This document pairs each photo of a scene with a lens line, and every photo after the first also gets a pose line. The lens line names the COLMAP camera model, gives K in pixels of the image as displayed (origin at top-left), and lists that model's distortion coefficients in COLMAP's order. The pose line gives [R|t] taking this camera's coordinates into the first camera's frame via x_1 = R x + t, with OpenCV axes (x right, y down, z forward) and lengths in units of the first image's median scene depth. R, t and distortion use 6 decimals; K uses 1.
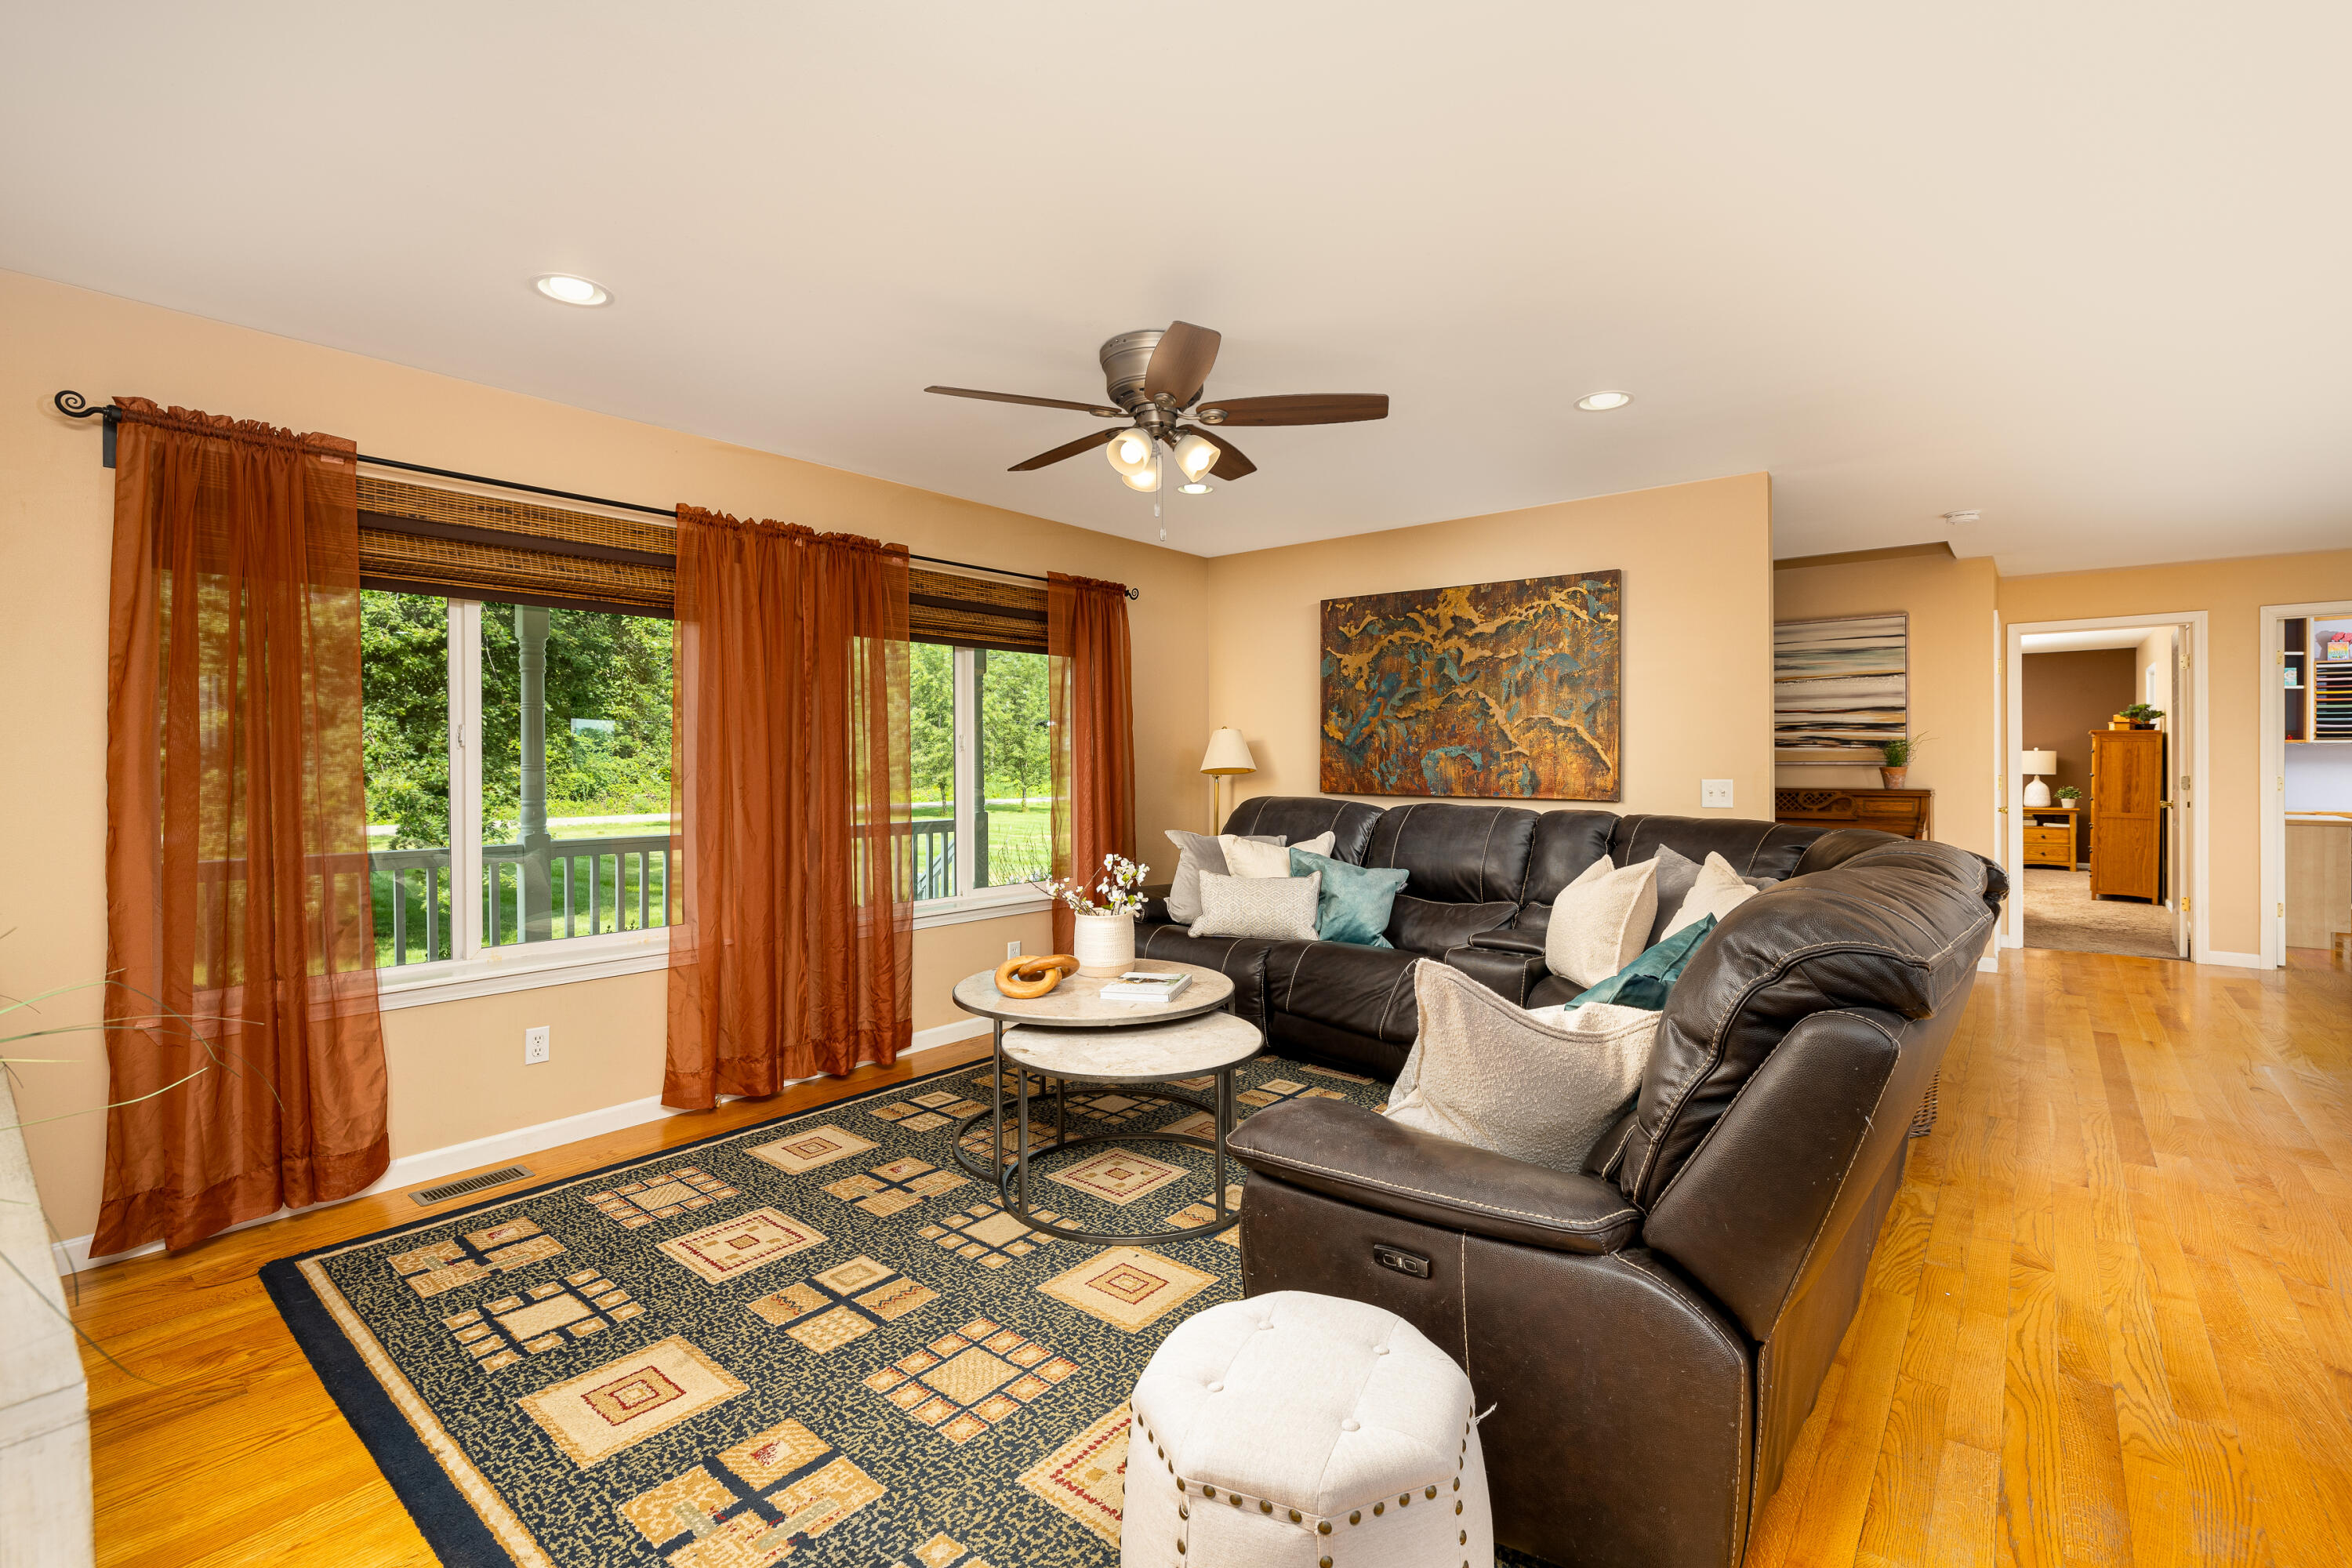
lens RADIAL K [[1041.2, 0, 1176.8], [0, 1041.2, 772.2], [0, 0, 1]] dist [-0.002233, 0.000686]
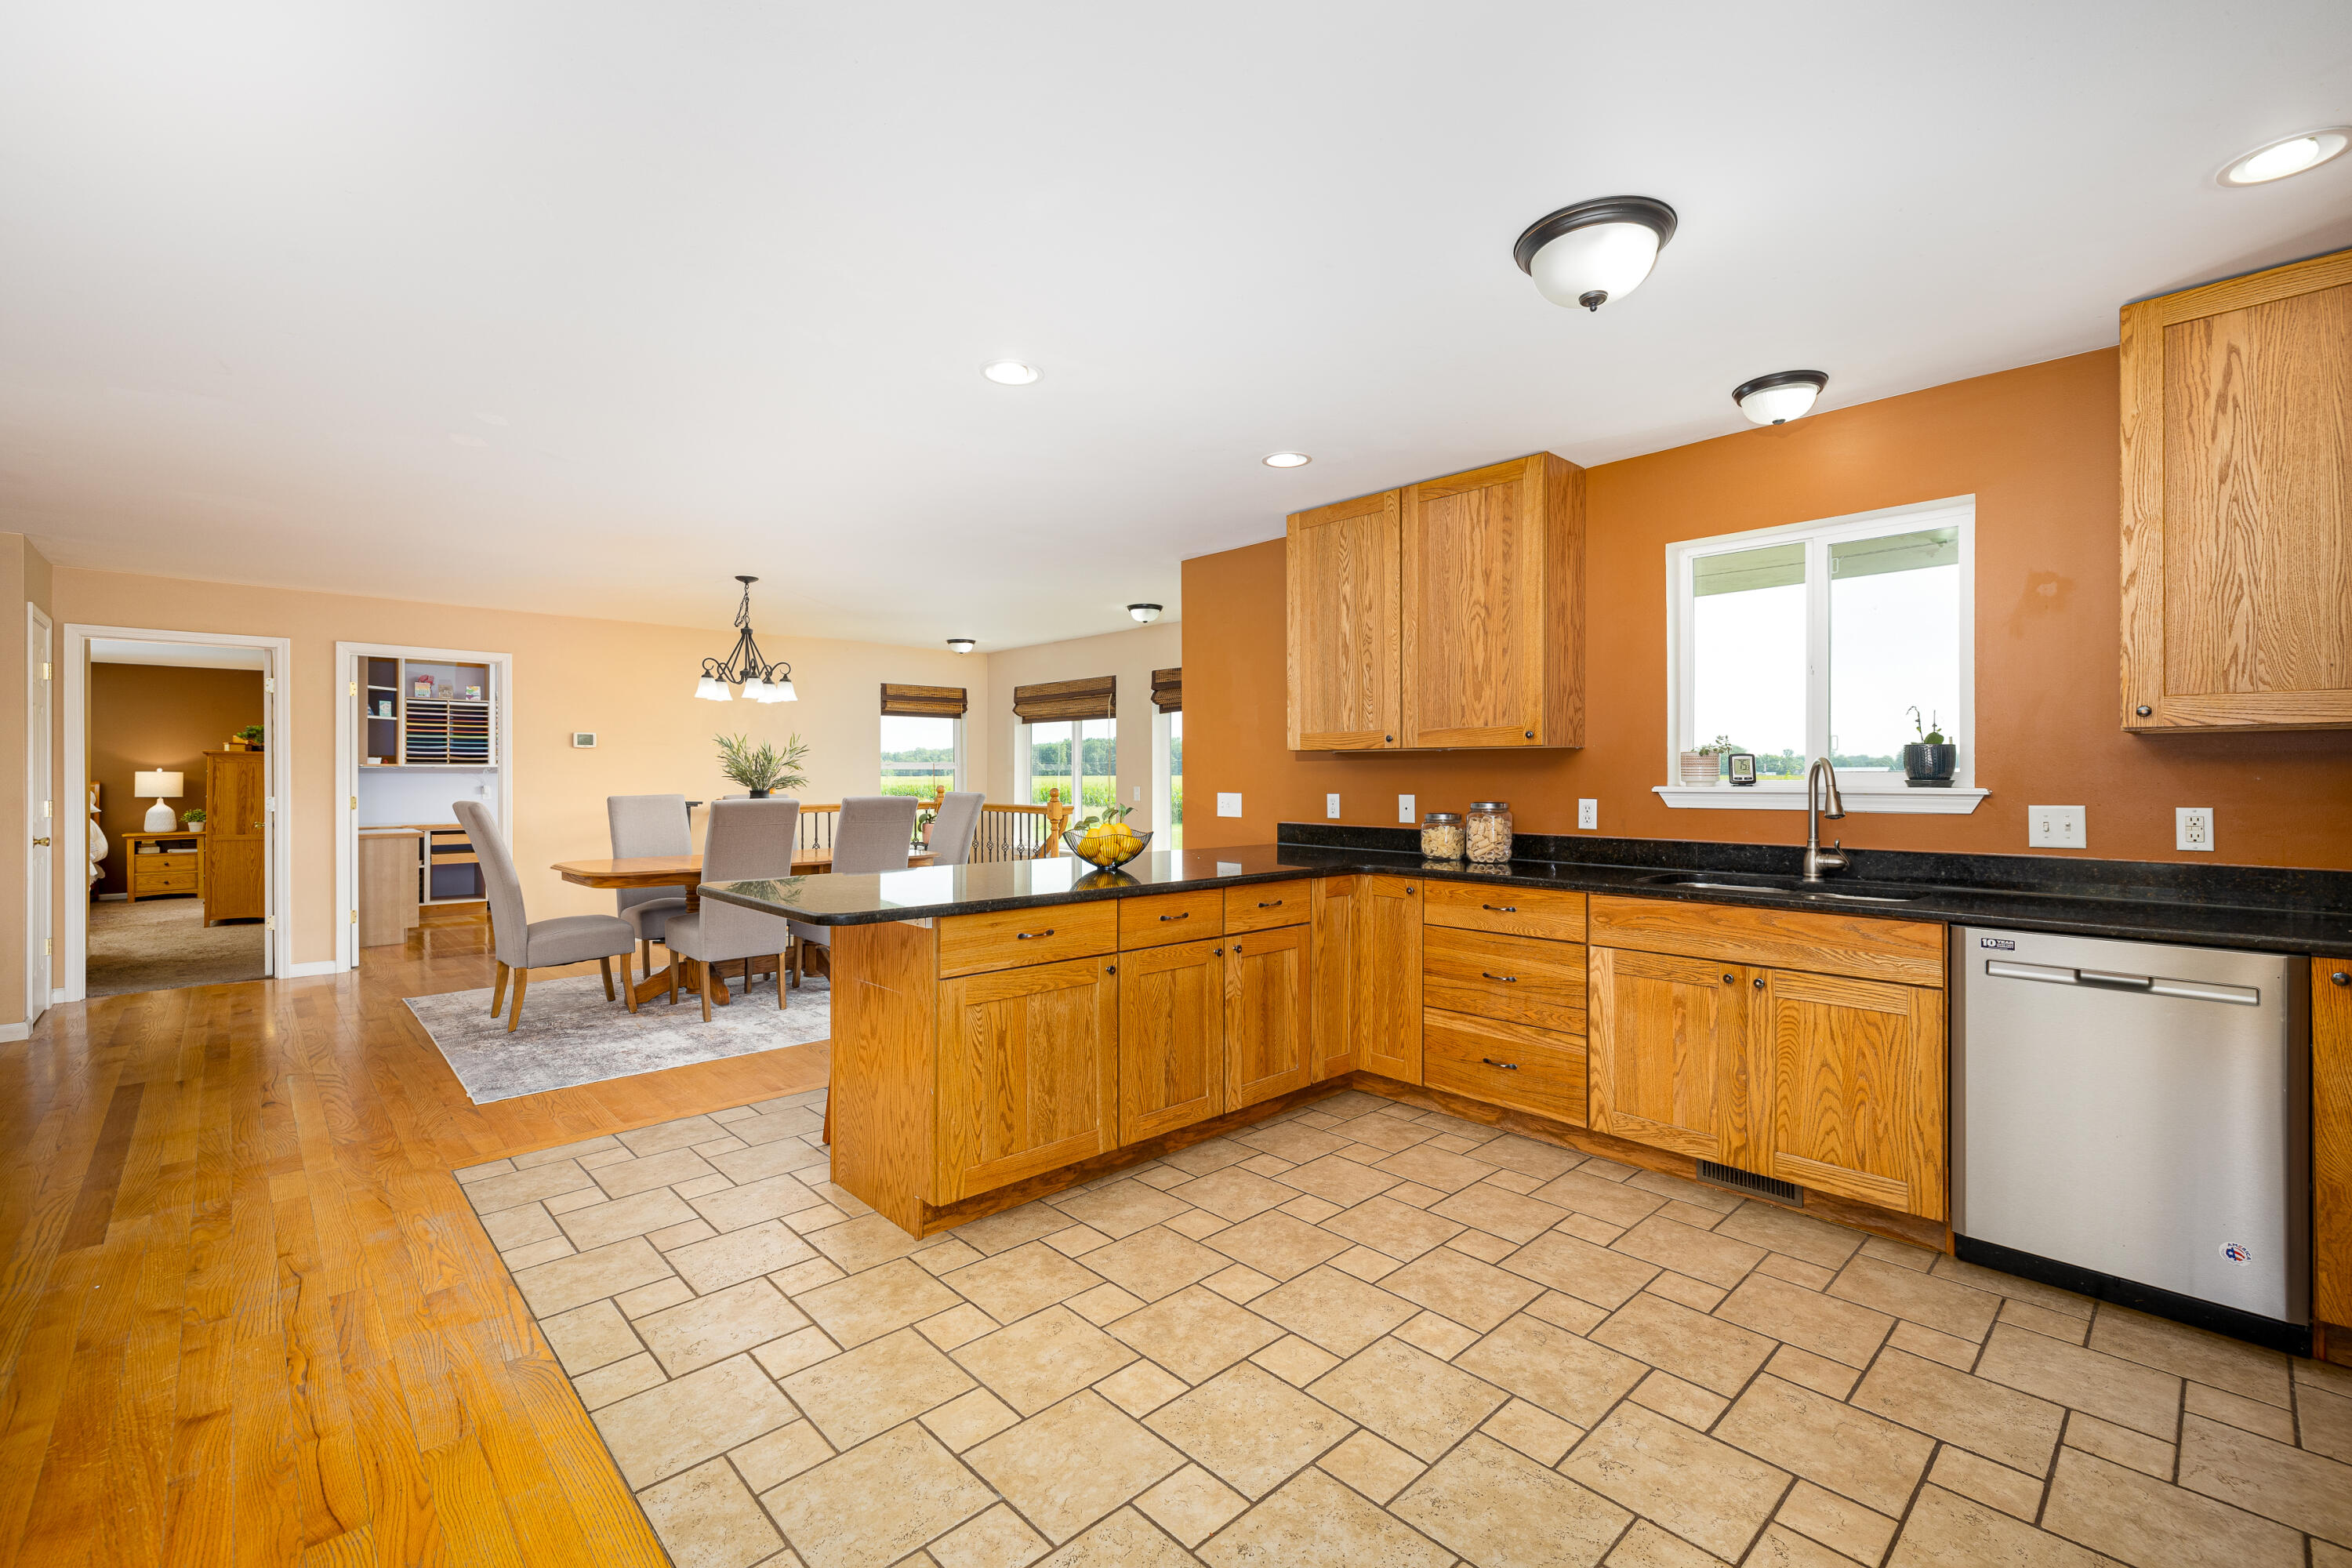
lens RADIAL K [[1007.8, 0, 1176.5], [0, 1007.8, 776.8], [0, 0, 1]] dist [0.001698, 0.000148]
pose [[0.128809, 0.006360, 0.991649, 0.080523], [0.009341, 0.999927, -0.007626, -0.000357], [-0.991625, 0.010245, 0.128741, -0.006983]]
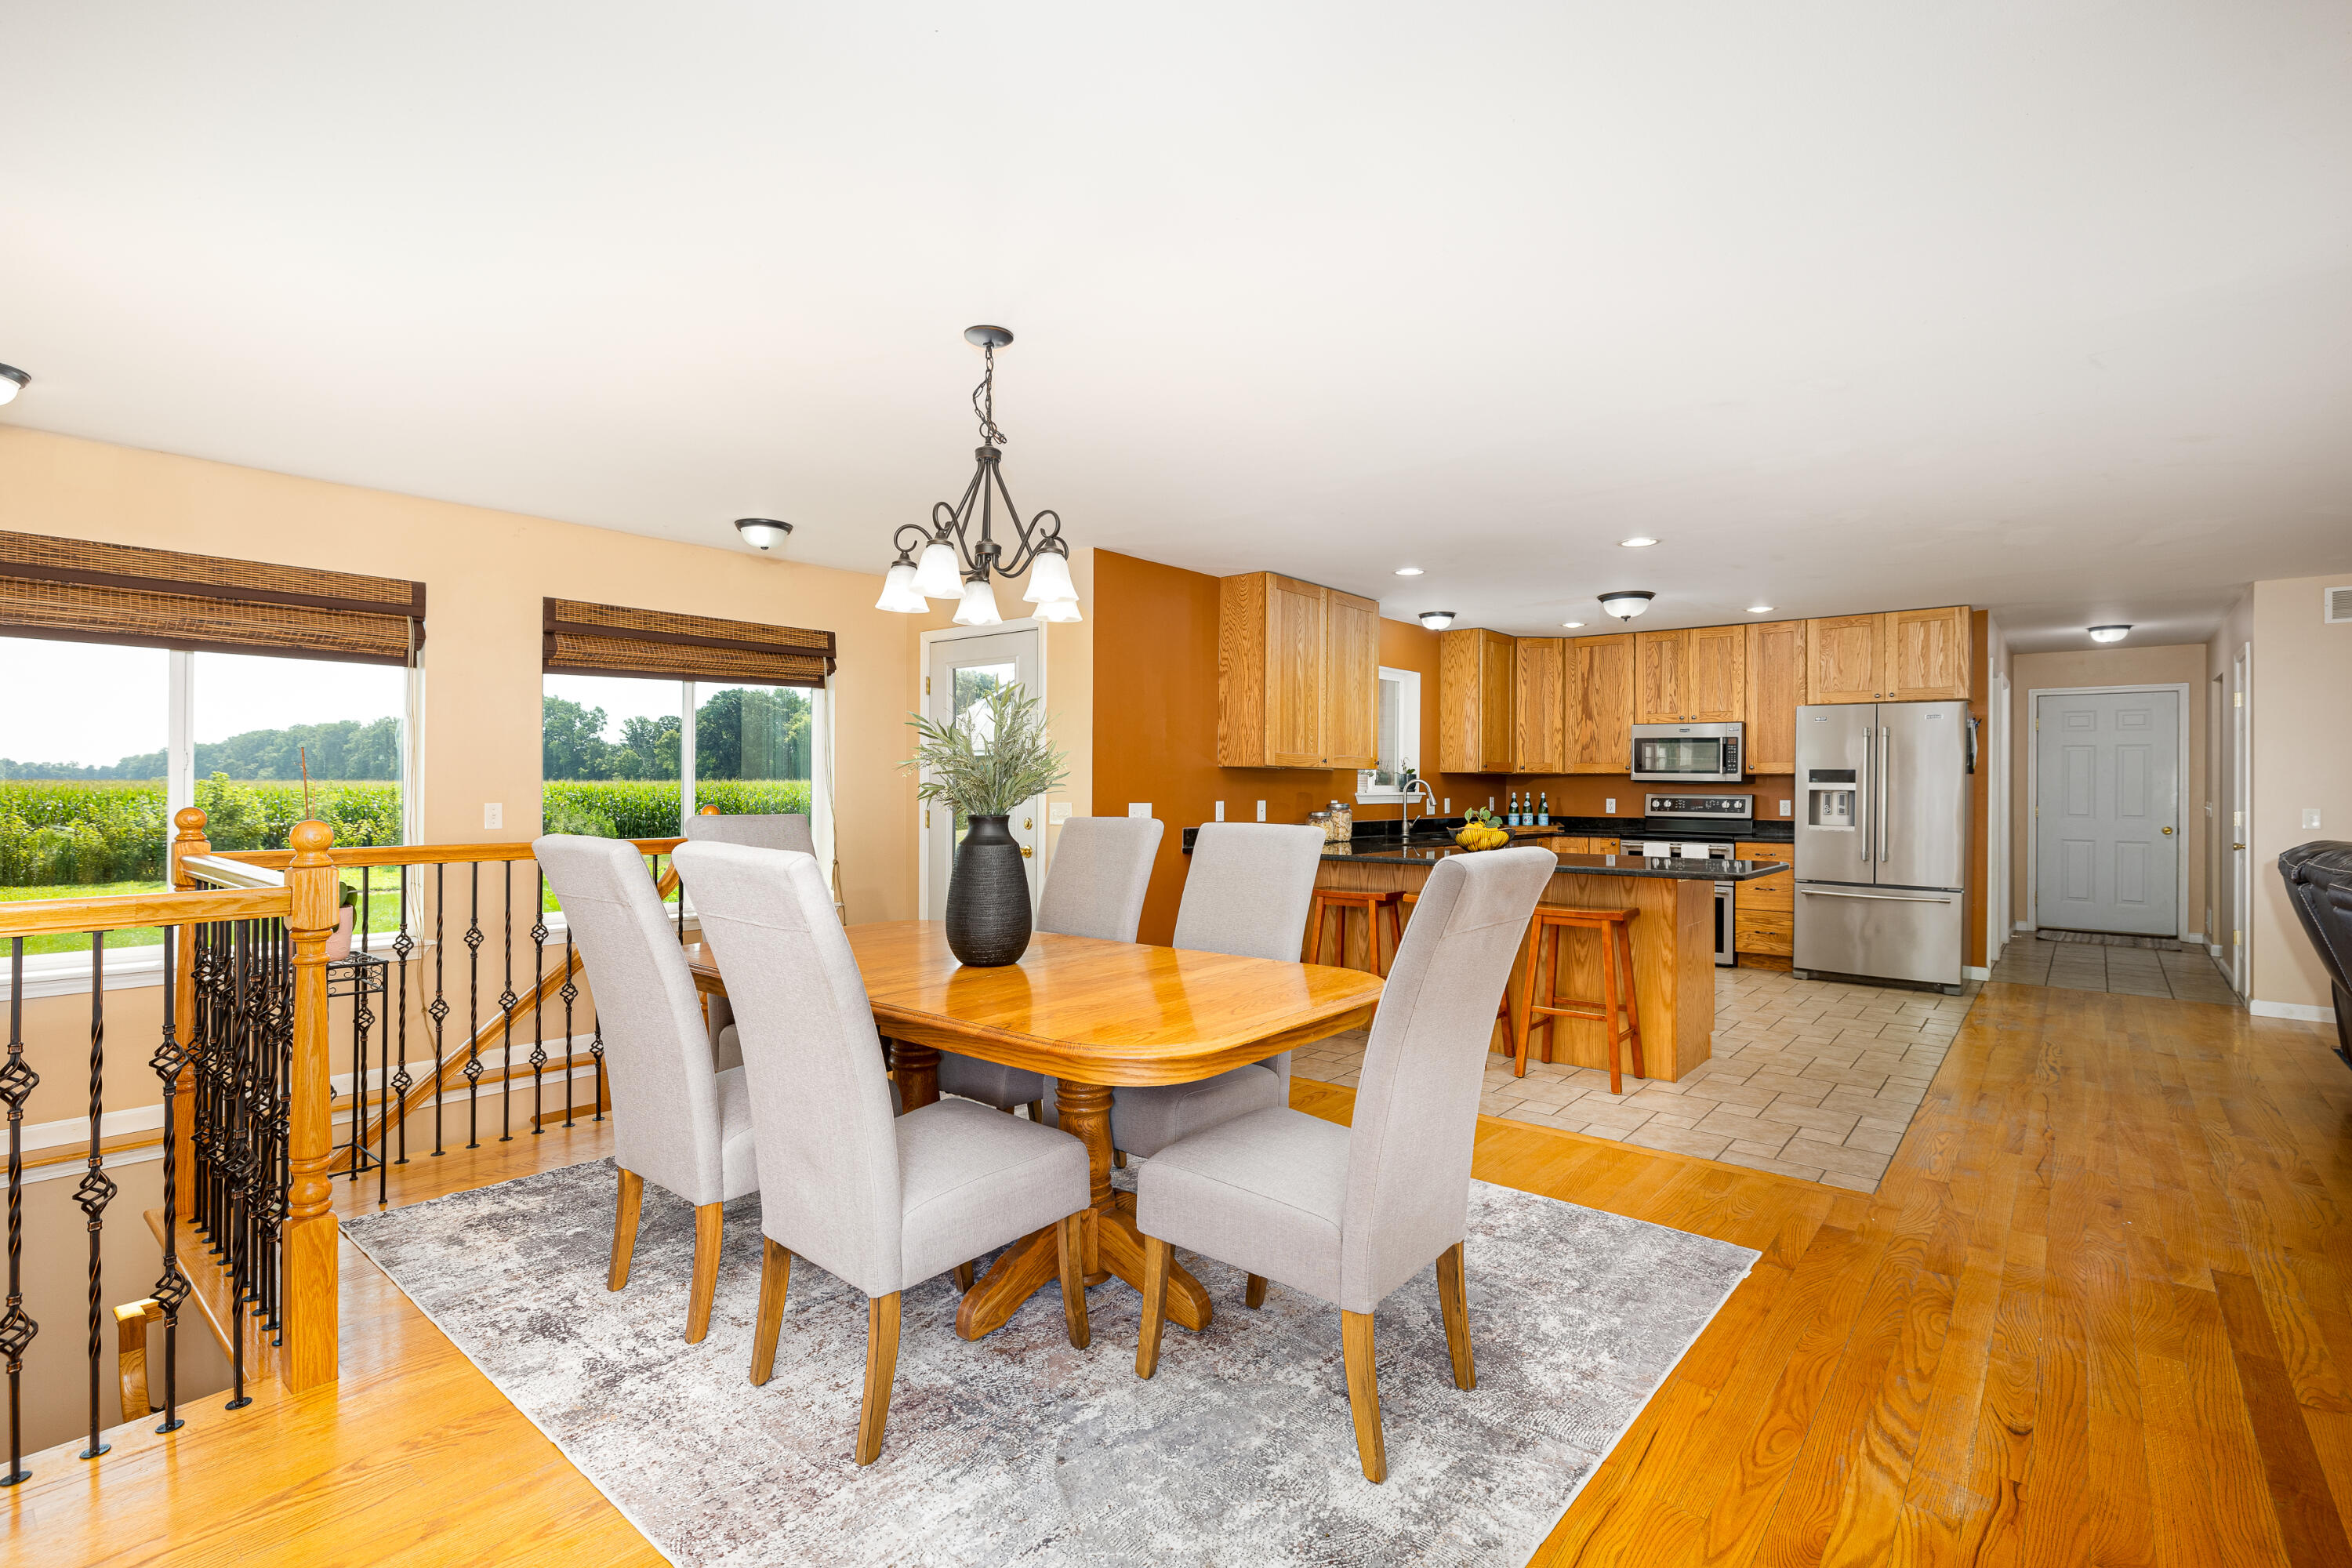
lens RADIAL K [[1092.7, 0, 1177.7], [0, 1092.7, 786.6], [0, 0, 1]] dist [-0.000730, -0.000169]
pose [[-0.999988, 0.001139, 0.004792, 0.692176], [0.001191, 0.999939, 0.010972, -0.012369], [-0.004779, 0.010978, -0.999928, 0.733679]]
